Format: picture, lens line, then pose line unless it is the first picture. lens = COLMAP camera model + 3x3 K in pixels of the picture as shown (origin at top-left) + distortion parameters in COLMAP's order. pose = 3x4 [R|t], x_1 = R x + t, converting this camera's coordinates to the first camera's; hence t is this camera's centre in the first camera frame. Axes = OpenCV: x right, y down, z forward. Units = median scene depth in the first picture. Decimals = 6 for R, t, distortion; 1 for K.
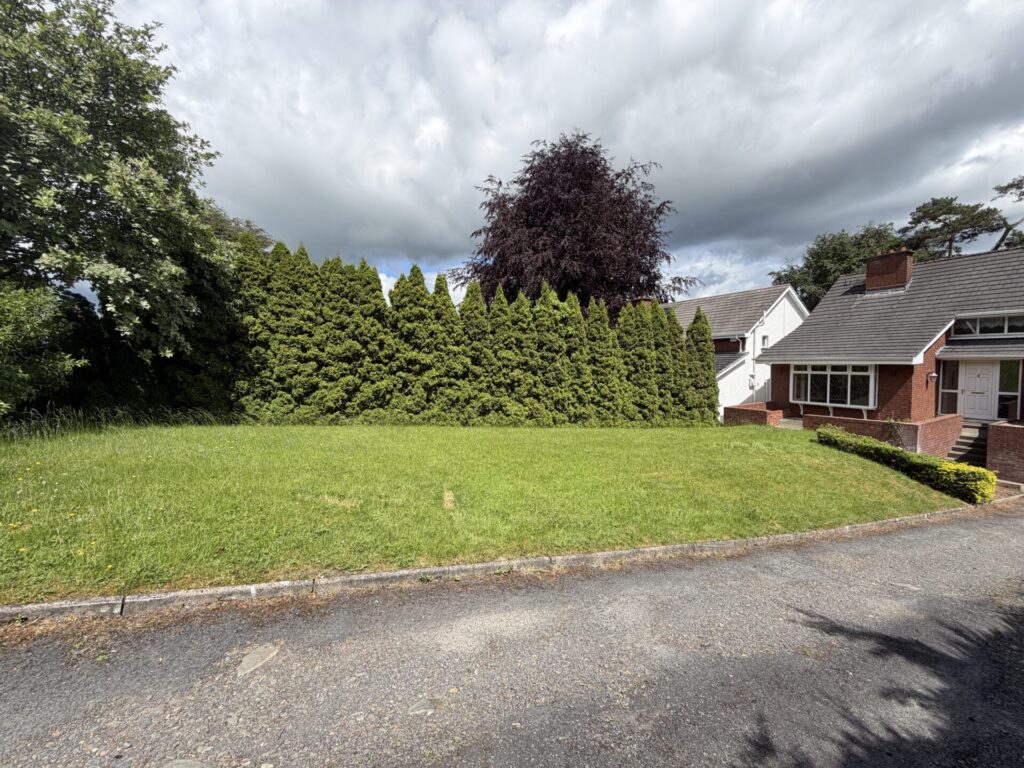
lens RADIAL K [[409.3, 0, 510.2], [0, 409.3, 384.7], [0, 0, 1]] dist [-0.001045, 0.000585]
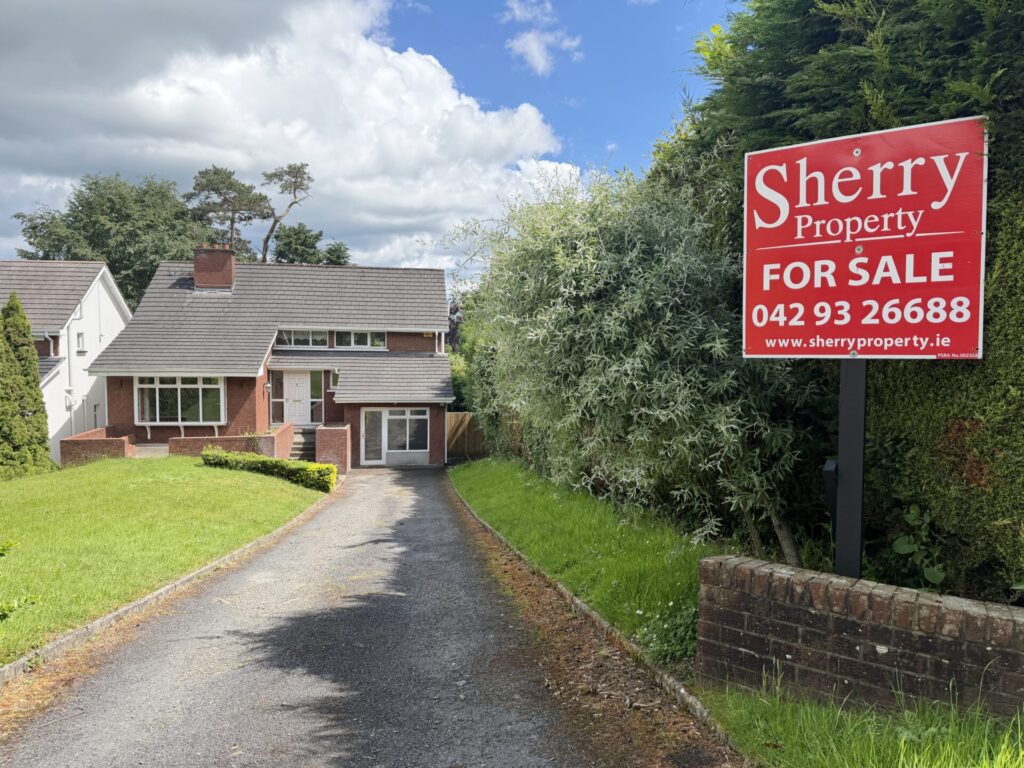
lens RADIAL K [[719.8, 0, 514.7], [0, 719.8, 386.5], [0, 0, 1]] dist [0.002288, -0.003124]
pose [[0.339543, -0.038390, 0.939807, -0.375498], [0.043362, 0.998743, 0.025131, -0.034474], [-0.939591, 0.032219, 0.340781, -0.156162]]
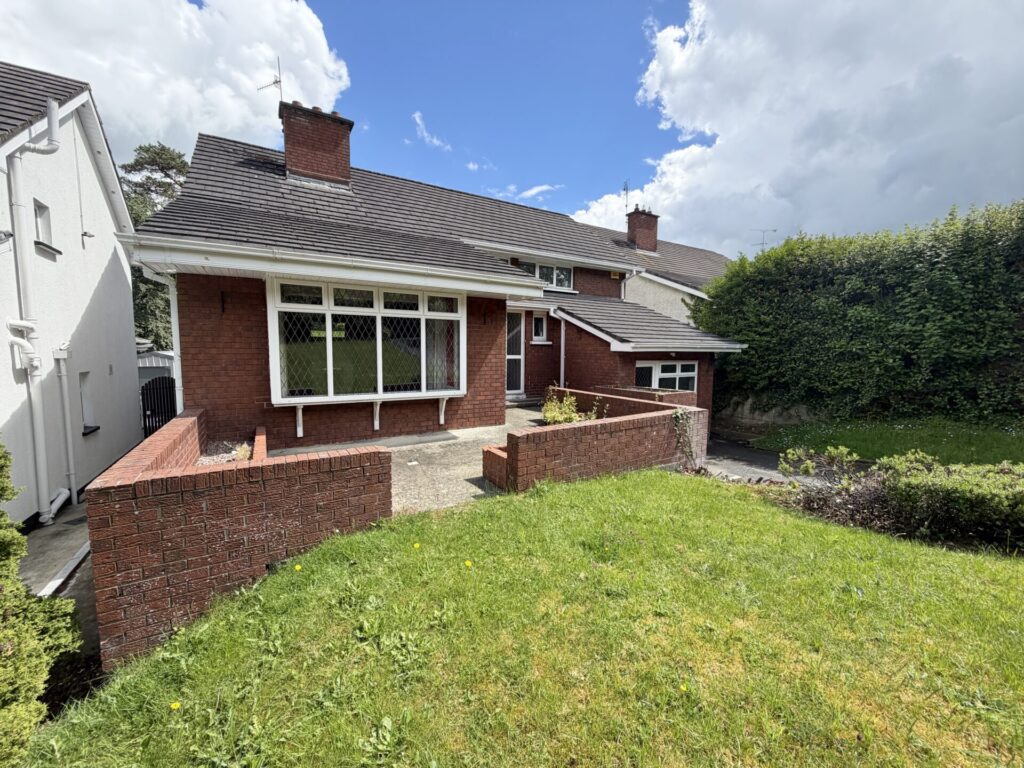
lens RADIAL K [[409.3, 0, 509.1], [0, 409.3, 382.2], [0, 0, 1]] dist [-0.001045, 0.000585]
pose [[-0.047984, -0.058832, 0.997114, 0.386178], [0.056994, 0.996476, 0.061537, 0.018148], [-0.997221, 0.059783, -0.044462, 0.878440]]
